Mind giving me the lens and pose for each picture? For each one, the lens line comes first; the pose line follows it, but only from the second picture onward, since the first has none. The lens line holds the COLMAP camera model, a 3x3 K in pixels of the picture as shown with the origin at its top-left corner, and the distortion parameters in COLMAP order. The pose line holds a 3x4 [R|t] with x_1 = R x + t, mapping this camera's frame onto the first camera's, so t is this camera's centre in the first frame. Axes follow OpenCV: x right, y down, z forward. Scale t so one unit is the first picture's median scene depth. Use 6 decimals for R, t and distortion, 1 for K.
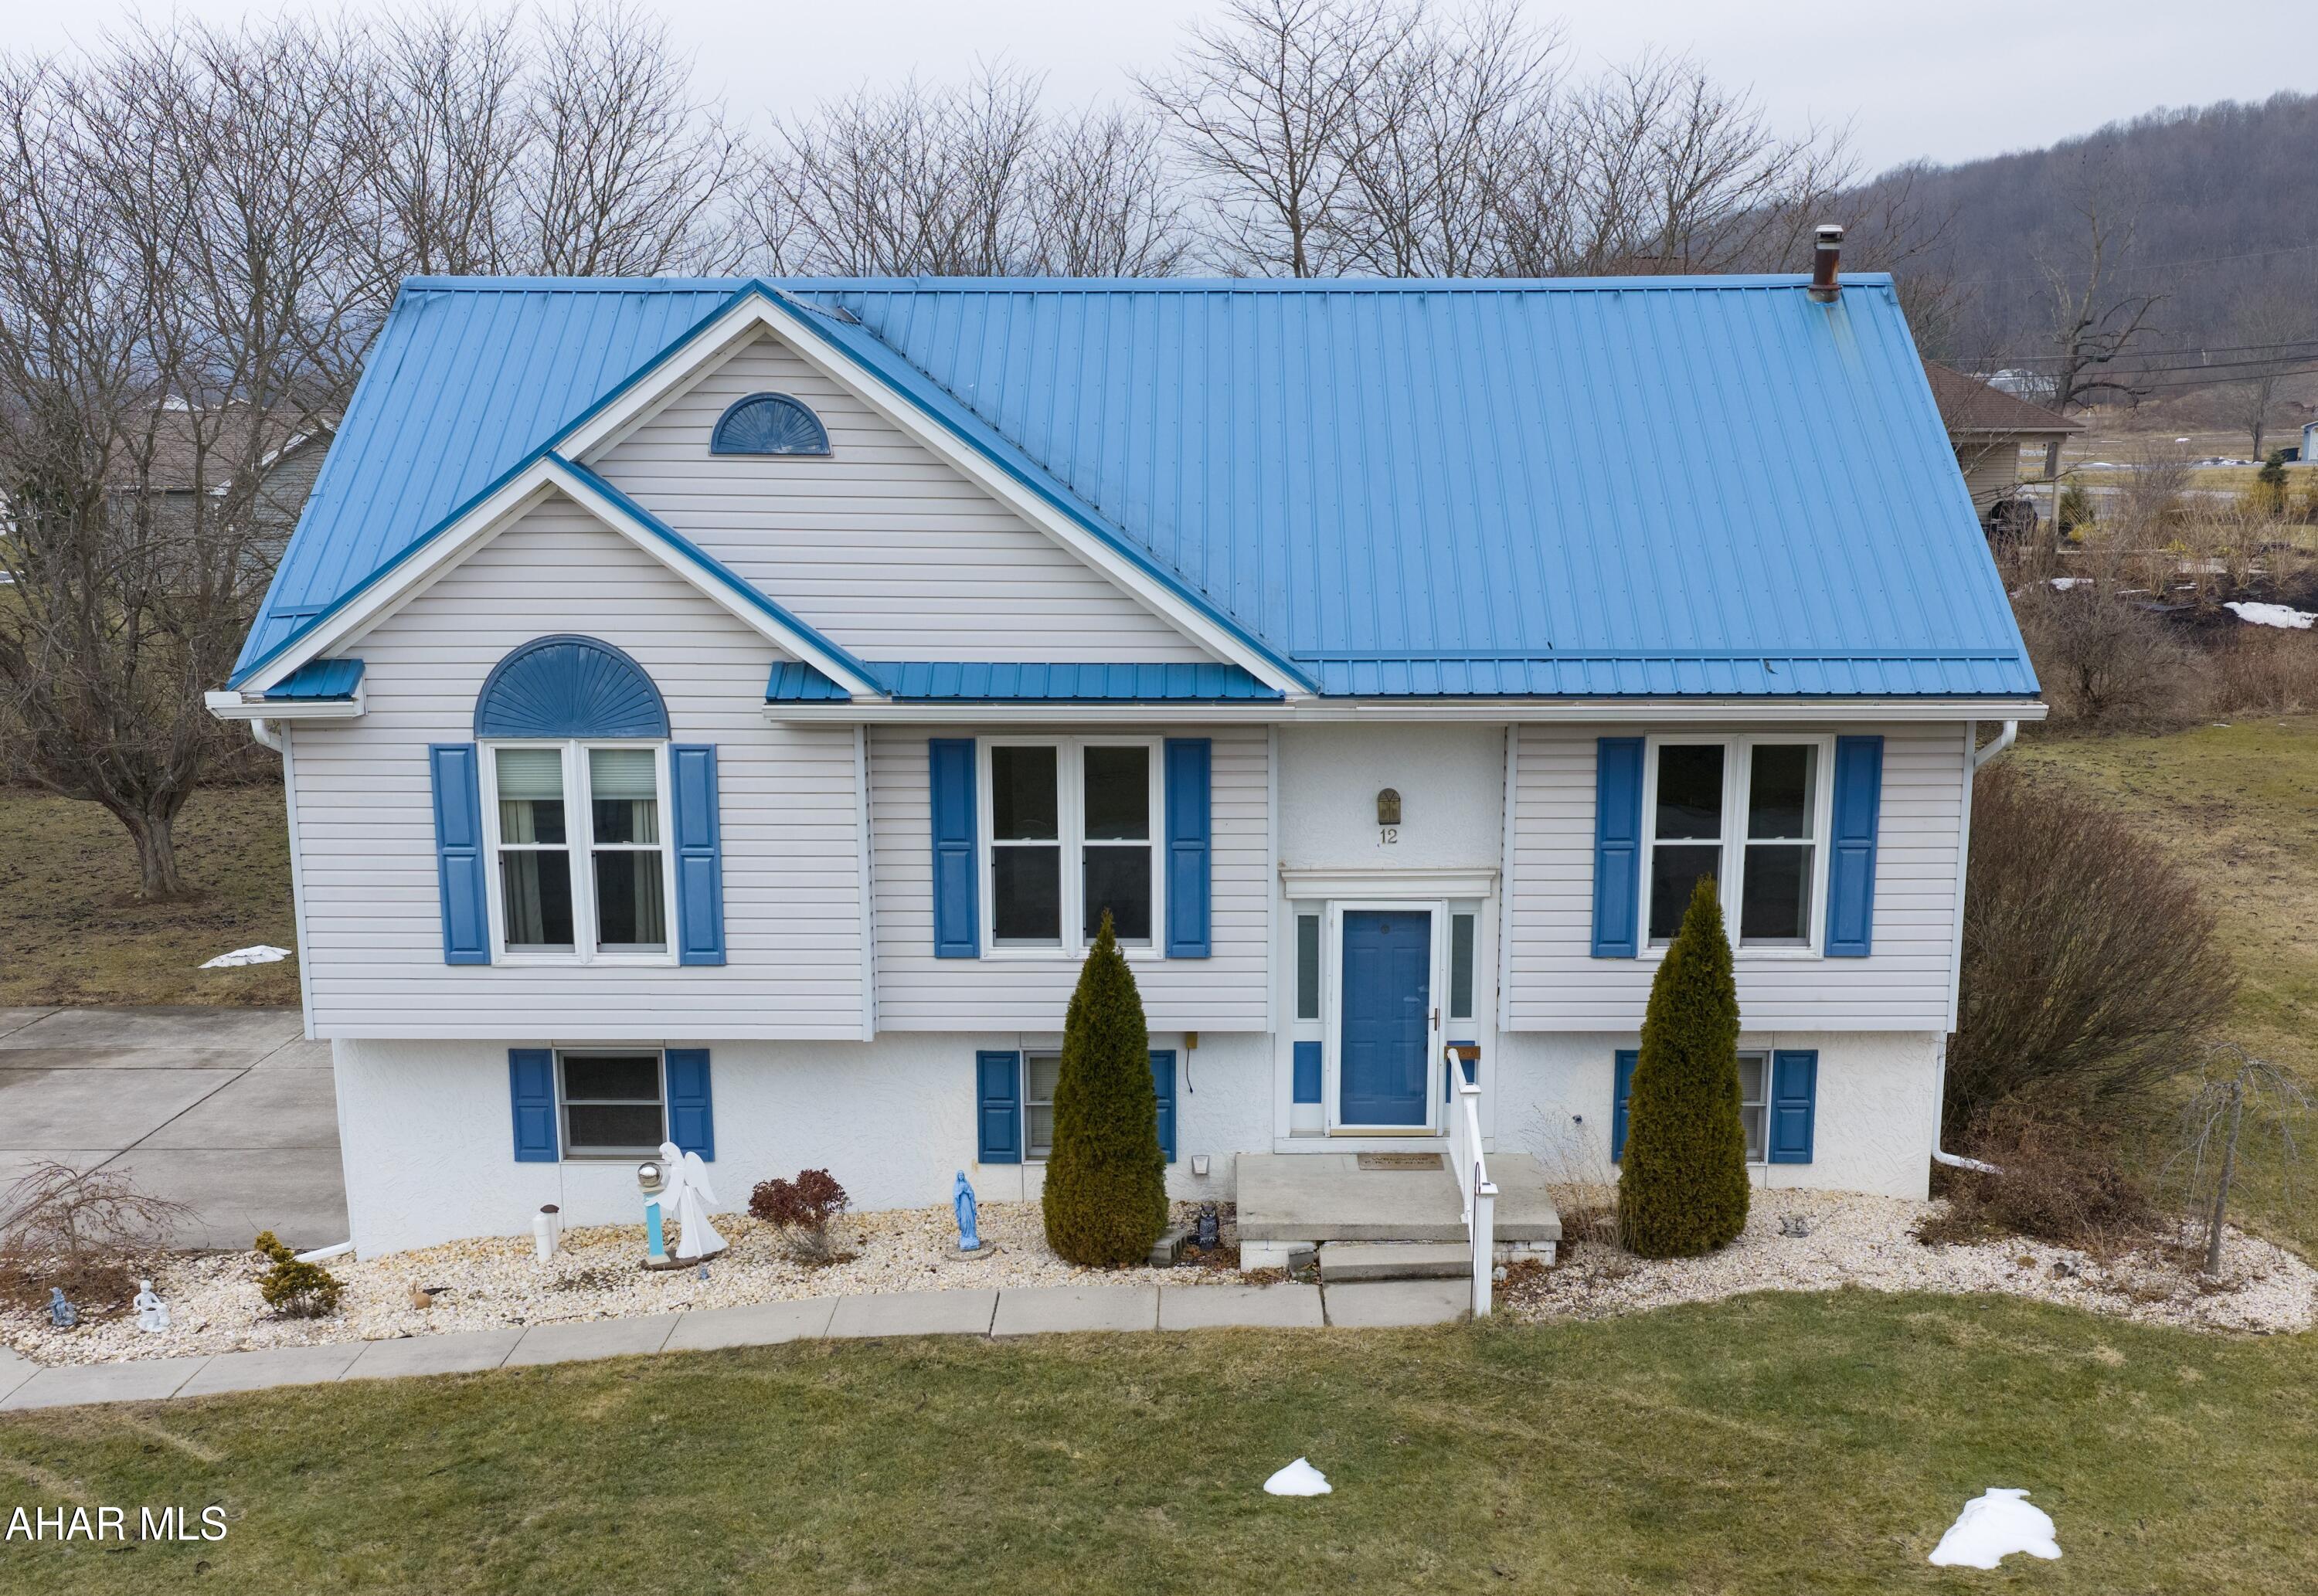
lens RADIAL K [[2451.6, 0, 1184.1], [0, 2451.6, 982.1], [0, 0, 1]] dist [0.012289, 0.000000]
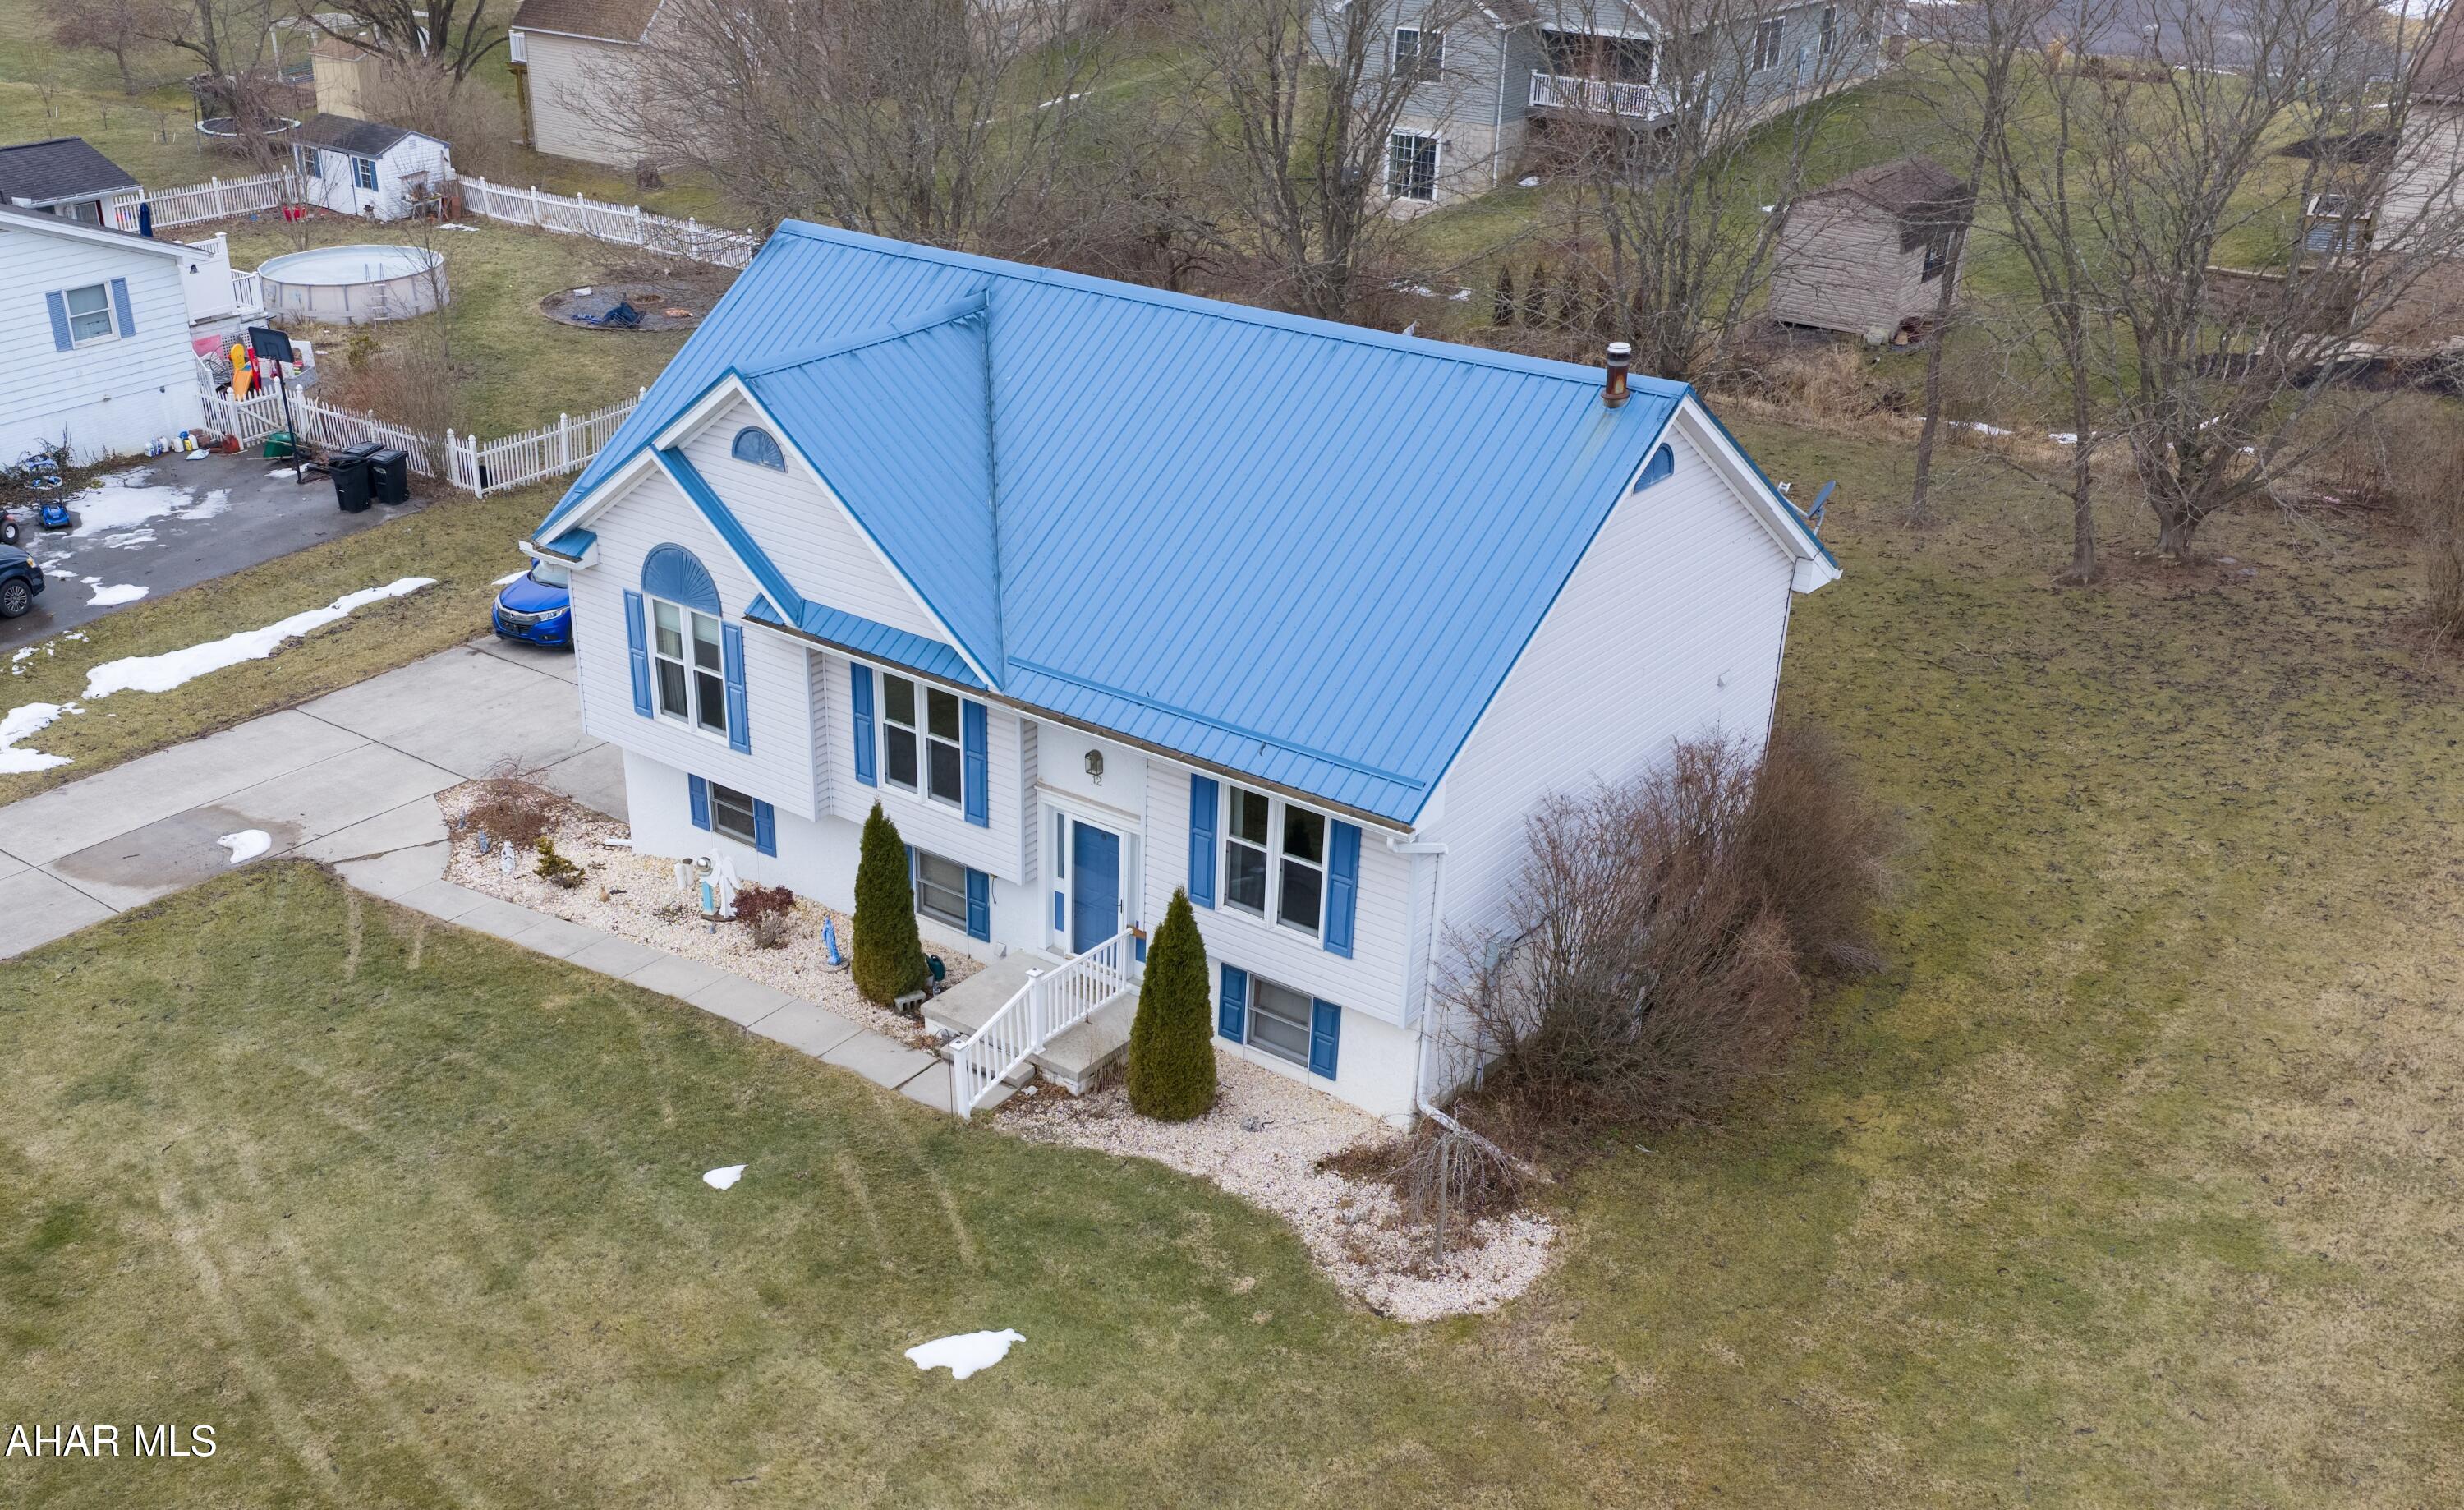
lens RADIAL K [[2440.0, 0, 1003.0], [0, 2440.0, 968.2], [0, 0, 1]] dist [0.015624, 0.000000]
pose [[0.761870, 0.303216, -0.572376, 0.925963], [-0.128412, 0.936830, 0.325360, -0.429059], [0.634874, -0.174382, 0.752679, -0.144642]]
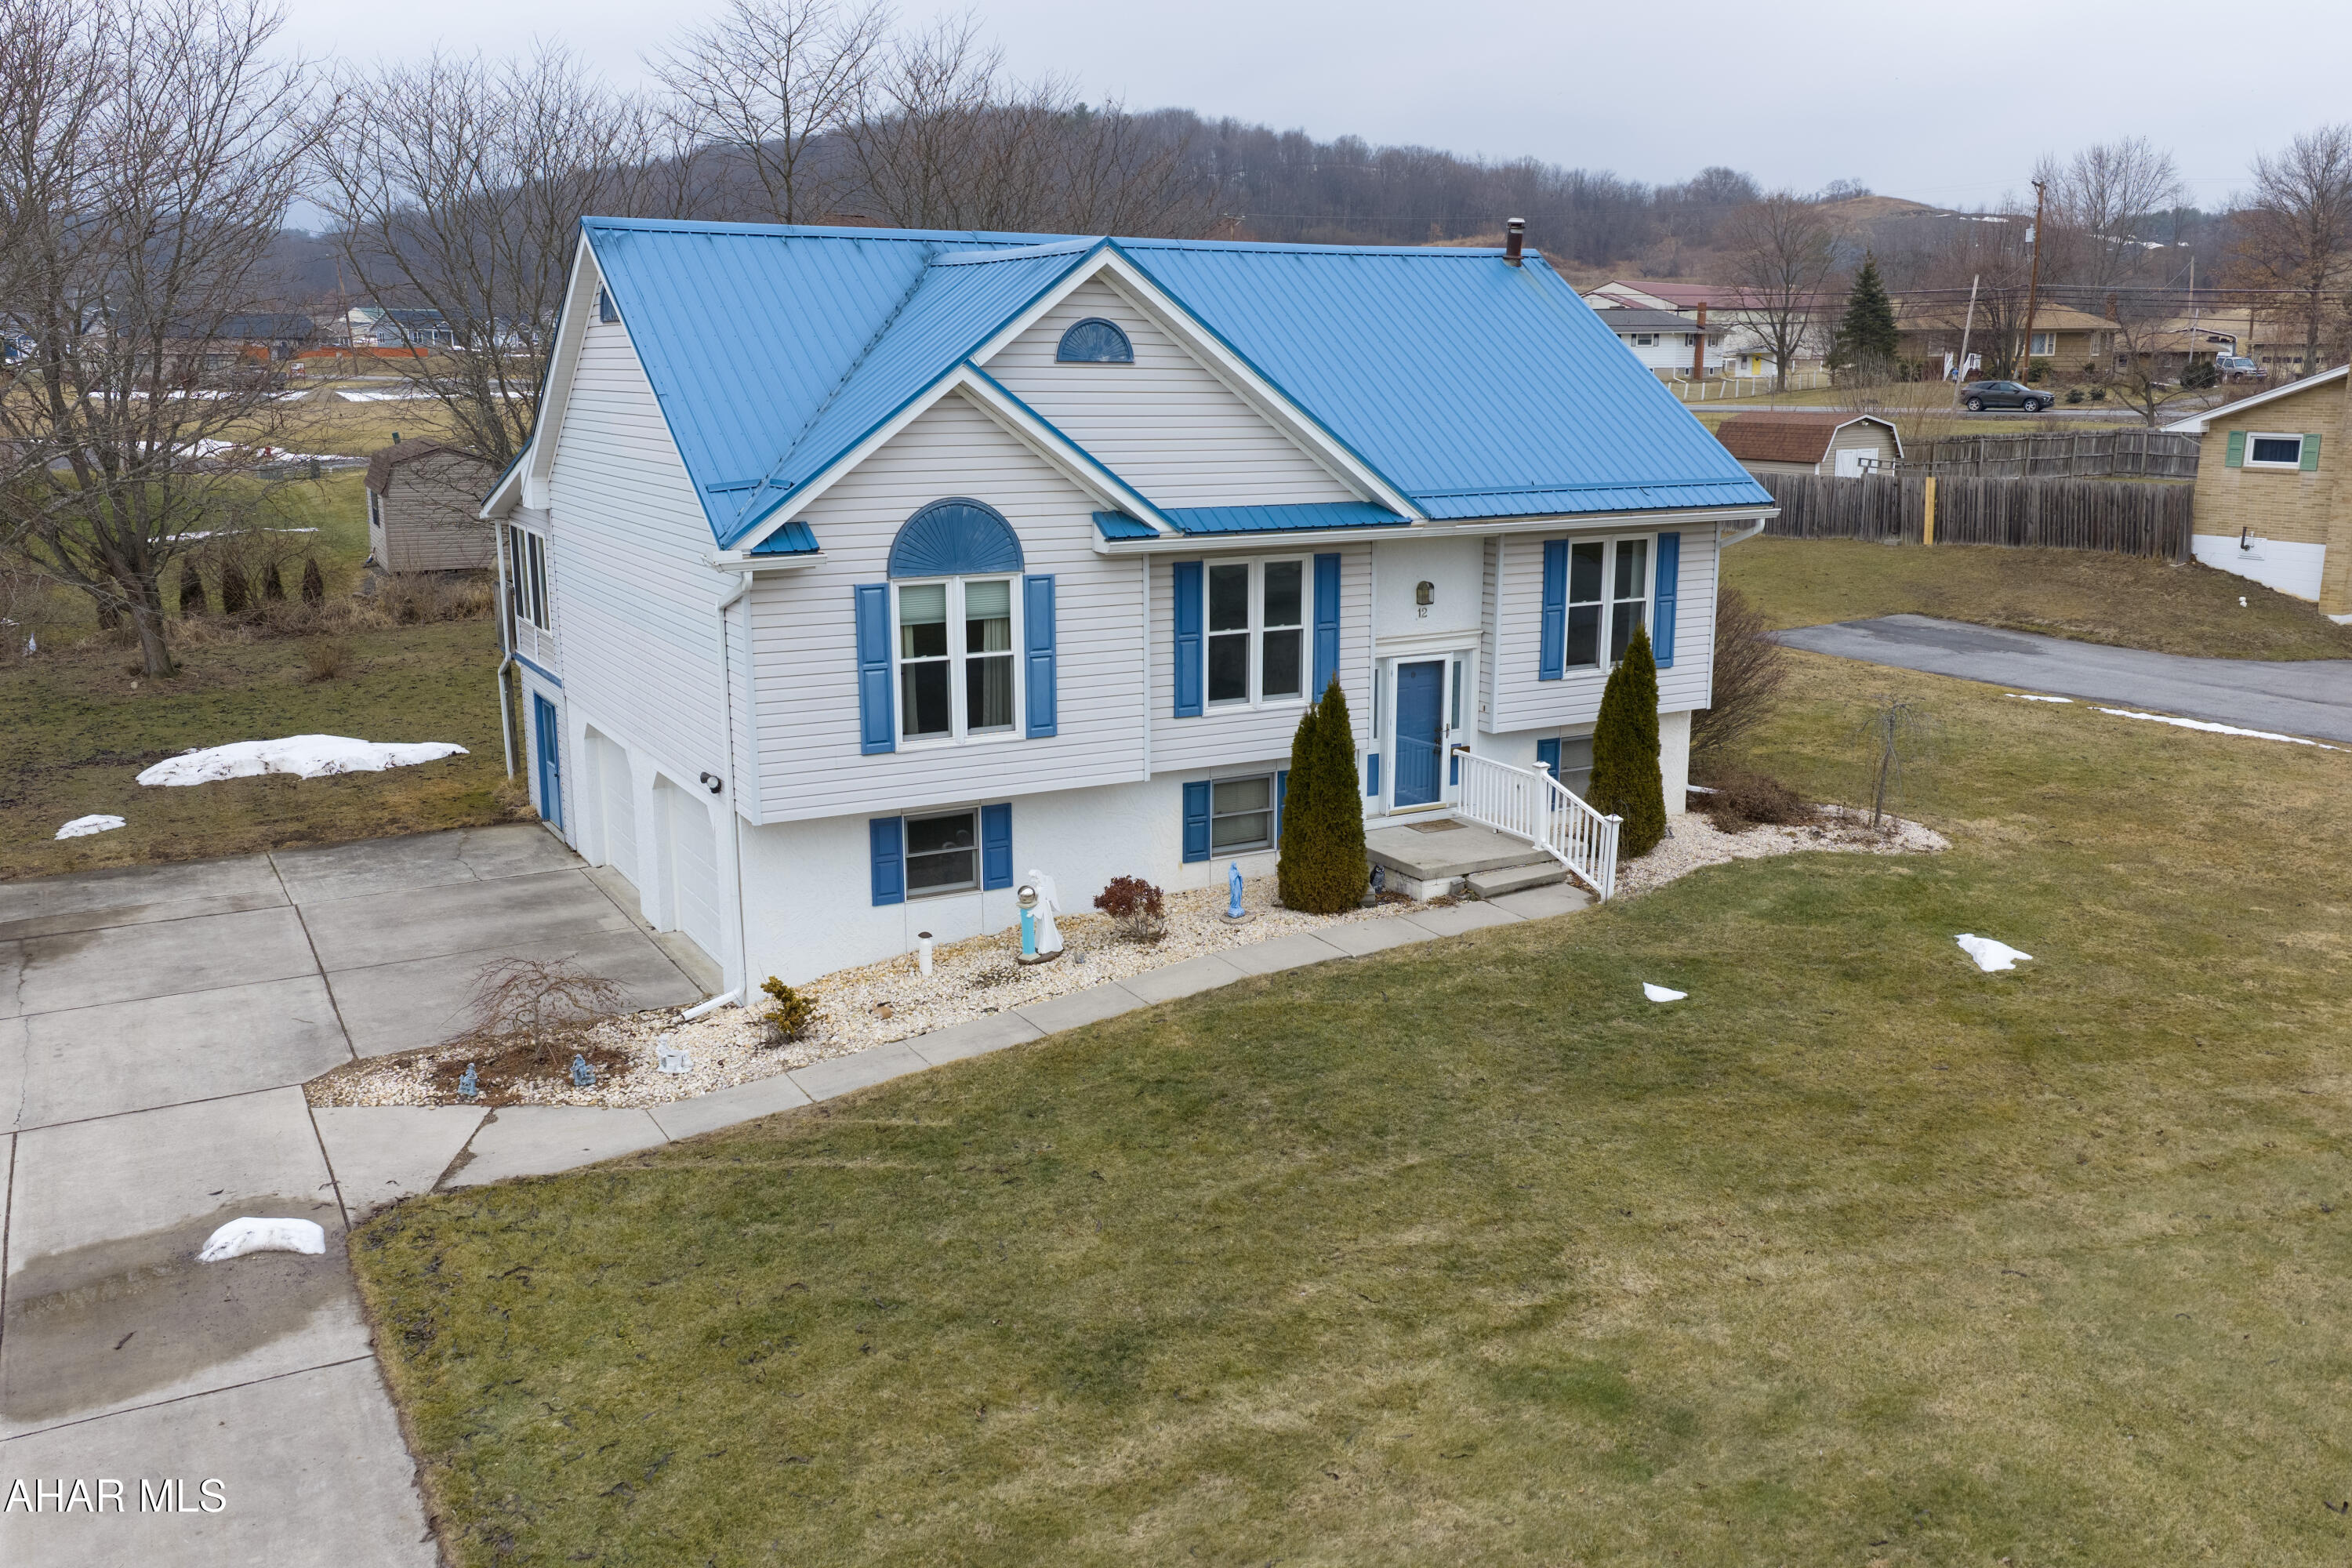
lens RADIAL K [[1945.2, 0, 1182.8], [0, 1945.2, 782.8], [0, 0, 1]] dist [0.023139, -0.040781]
pose [[0.868646, -0.104499, 0.484286, -0.660843], [0.105856, 0.994076, 0.024631, -0.000019], [-0.483992, 0.029869, 0.874563, 0.017465]]
